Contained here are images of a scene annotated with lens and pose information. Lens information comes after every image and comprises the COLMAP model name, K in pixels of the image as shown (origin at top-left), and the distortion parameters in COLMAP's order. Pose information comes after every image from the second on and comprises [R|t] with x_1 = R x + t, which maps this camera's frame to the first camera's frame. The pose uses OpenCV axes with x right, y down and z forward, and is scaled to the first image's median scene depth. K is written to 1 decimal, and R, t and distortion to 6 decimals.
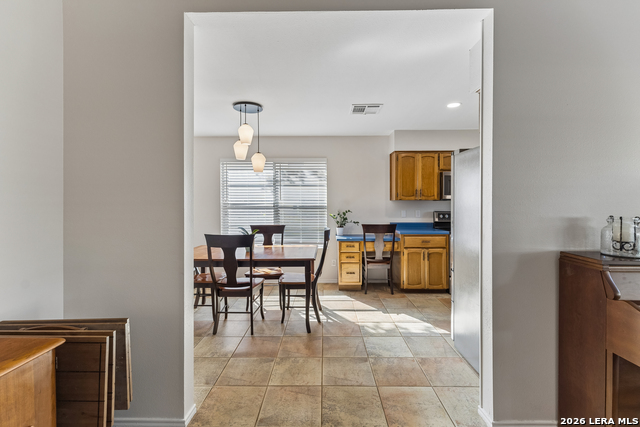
lens RADIAL K [[292.0, 0, 316.3], [0, 292.0, 202.9], [0, 0, 1]] dist [-0.001663, -0.001031]
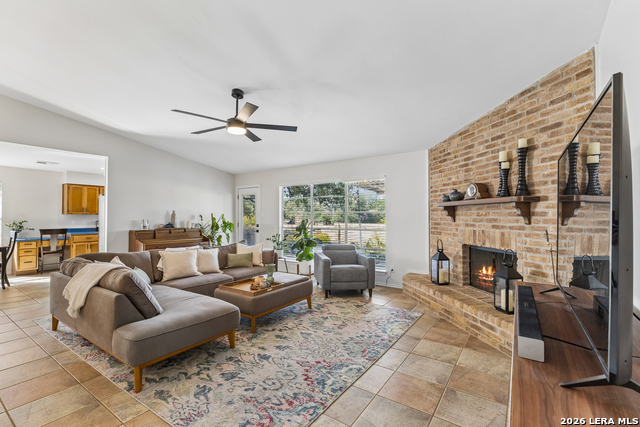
lens RADIAL K [[292.0, 0, 318.9], [0, 292.0, 213.8], [0, 0, 1]] dist [-0.001663, -0.001031]
pose [[0.557660, 0.011633, 0.829988, -0.292410], [-0.003790, 0.999927, -0.011468, 0.003026], [-0.830061, 0.003249, 0.557663, -1.064405]]
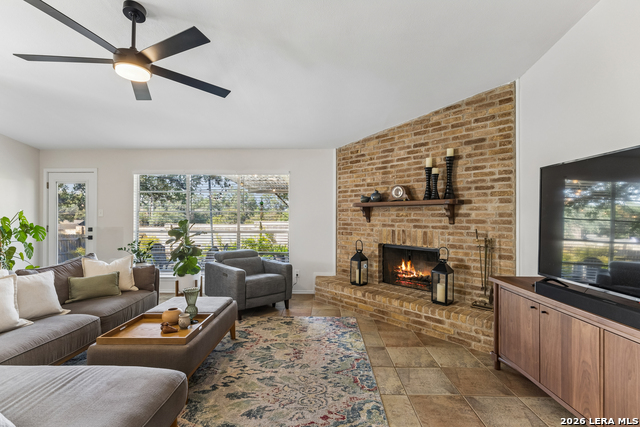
lens RADIAL K [[292.0, 0, 319.4], [0, 292.0, 216.6], [0, 0, 1]] dist [-0.001663, -0.001031]
pose [[-0.002450, 0.004786, 0.999986, -0.234168], [-0.005356, 0.999974, -0.004800, 0.003503], [-0.999983, -0.005368, -0.002425, -0.746631]]
